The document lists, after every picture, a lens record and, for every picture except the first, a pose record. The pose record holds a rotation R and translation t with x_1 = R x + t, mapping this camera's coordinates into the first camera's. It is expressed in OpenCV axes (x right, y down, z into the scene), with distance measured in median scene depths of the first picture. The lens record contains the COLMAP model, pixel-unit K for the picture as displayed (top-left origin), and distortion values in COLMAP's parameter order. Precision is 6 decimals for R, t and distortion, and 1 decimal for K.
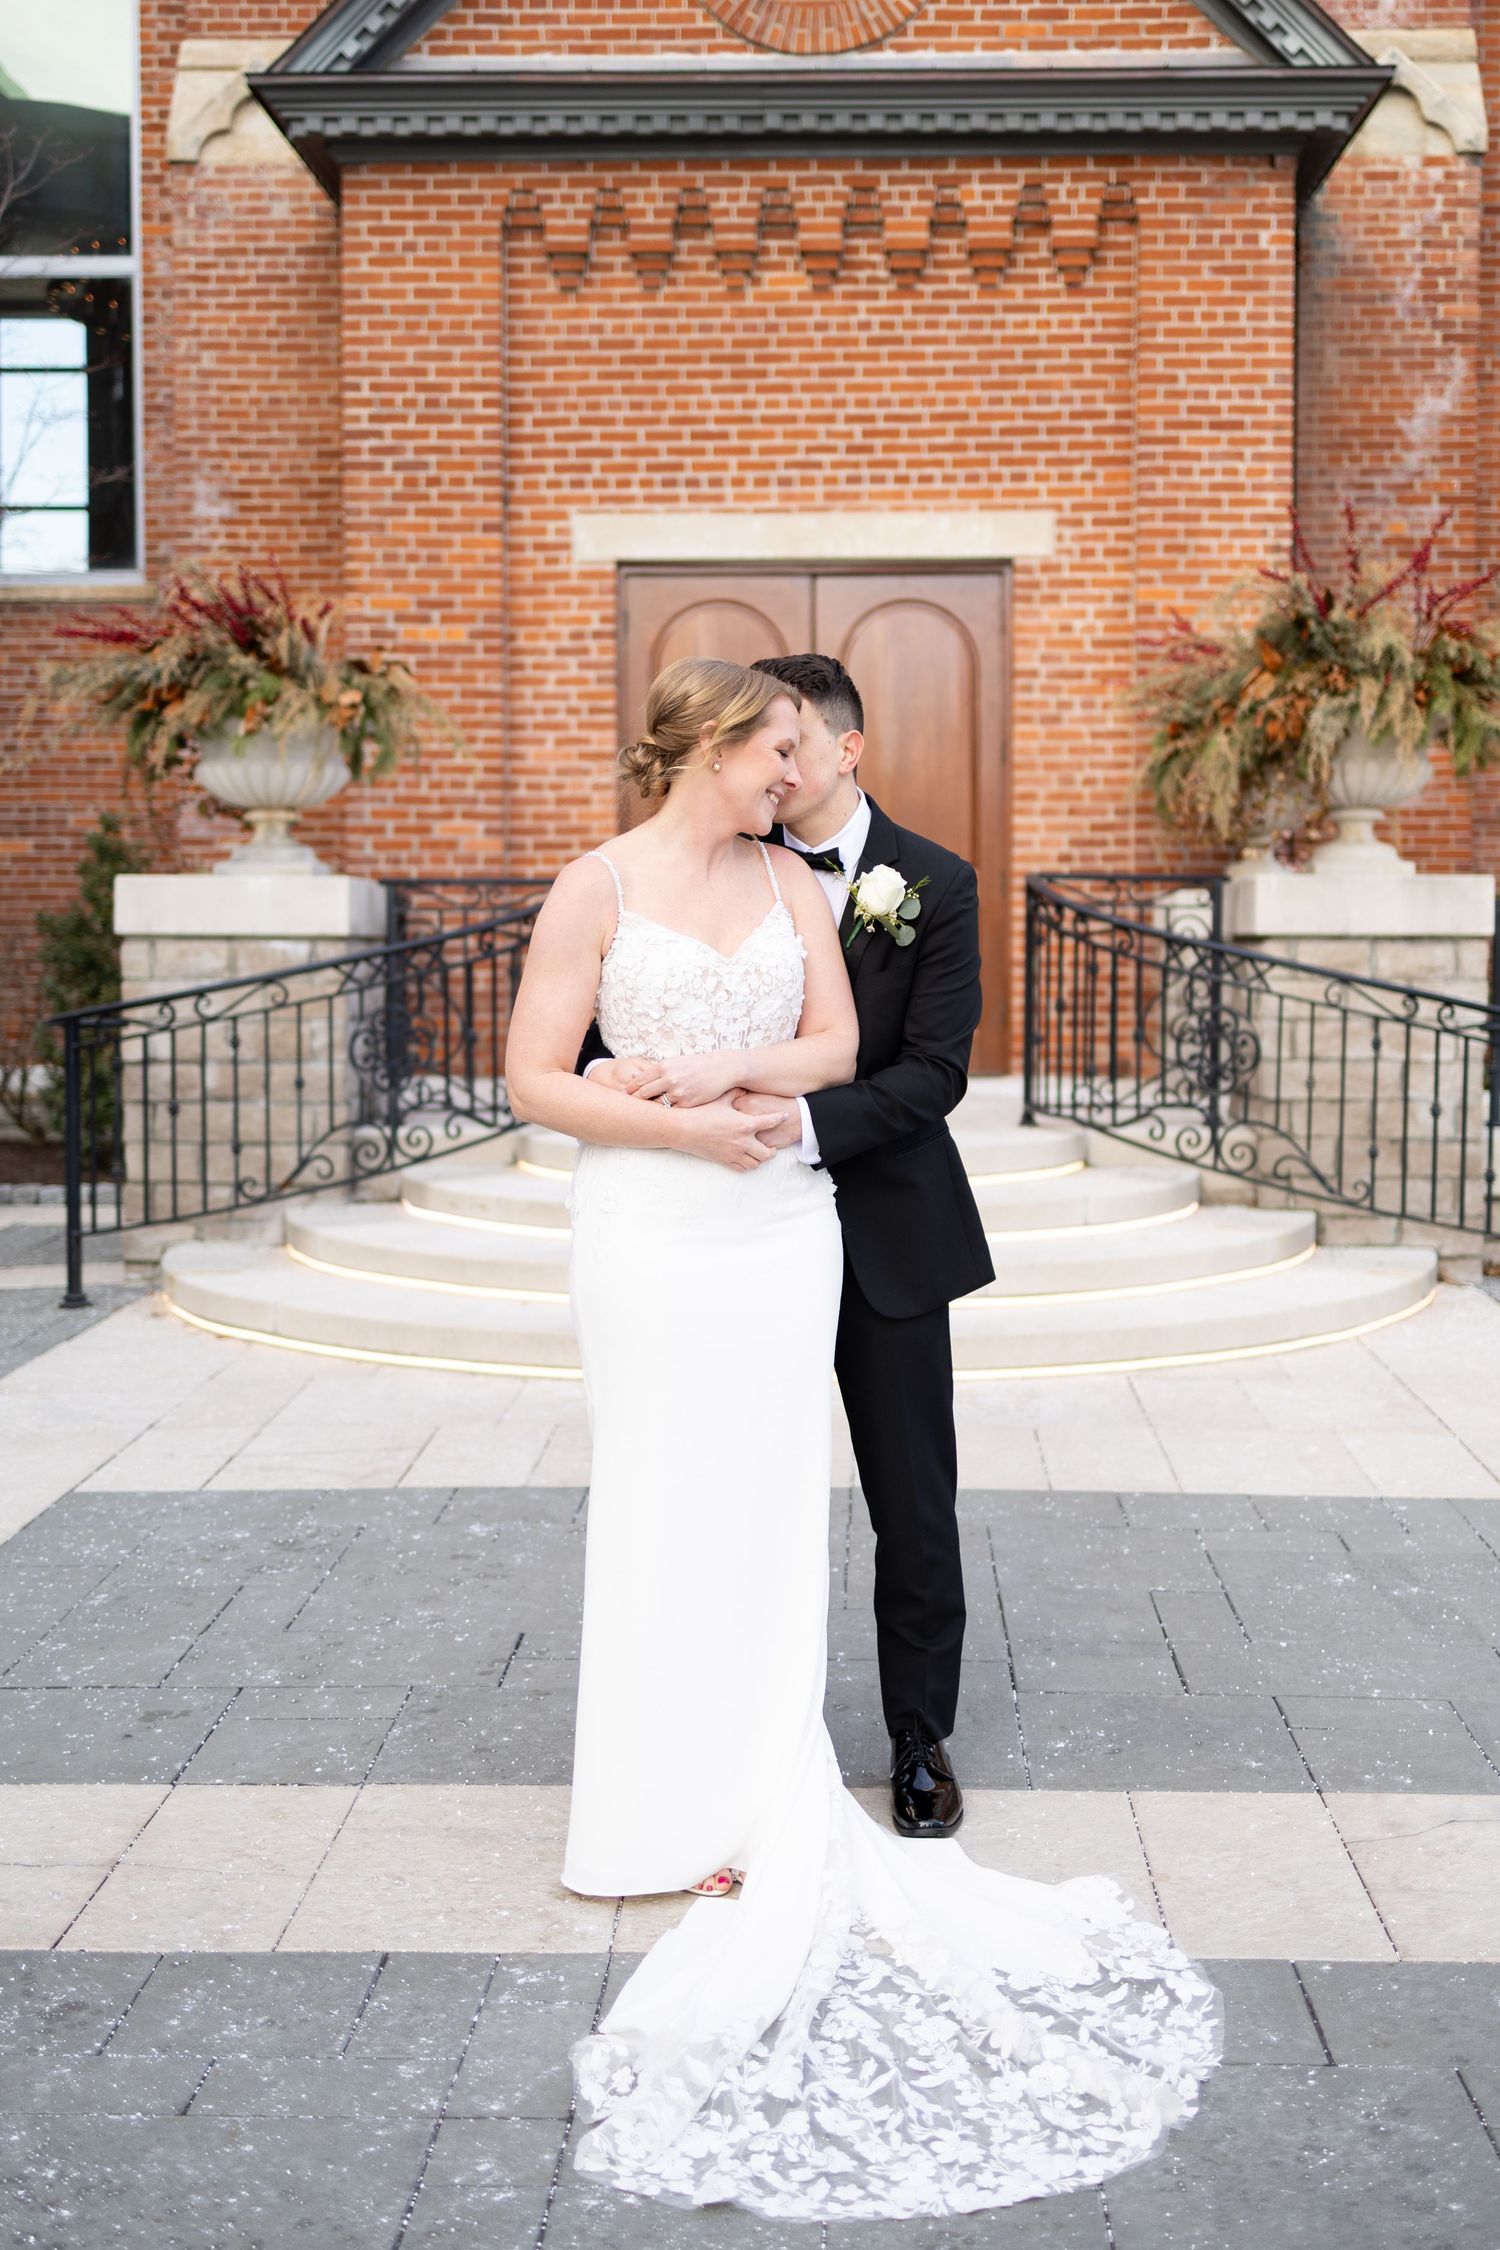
lens RADIAL K [[2247.8, 0, 790.1], [0, 2247.8, 995.1], [0, 0, 1]] dist [-0.019066, -0.017453]
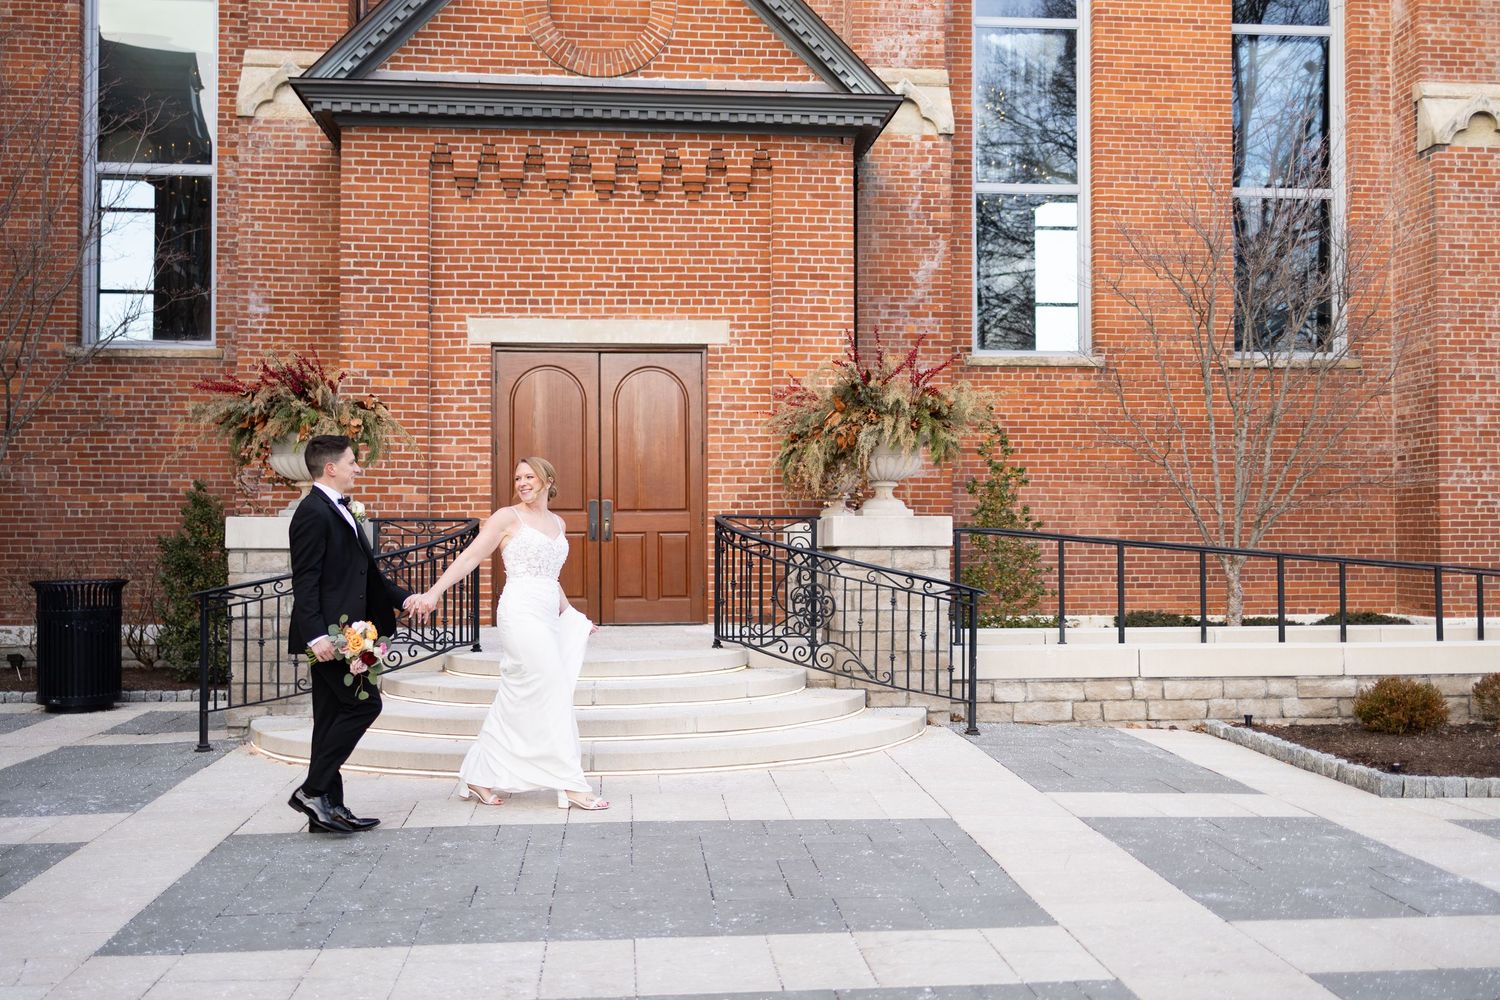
lens RADIAL K [[1432.5, 0, 750.0], [0, 1432.5, 500.0], [0, 0, 1]] dist [-0.050242, -0.004285]
pose [[0.991651, -0.000370, 0.128949, -0.019064], [0.007899, 0.998292, -0.057880, 0.003287], [-0.128707, 0.058415, 0.989961, -0.175456]]
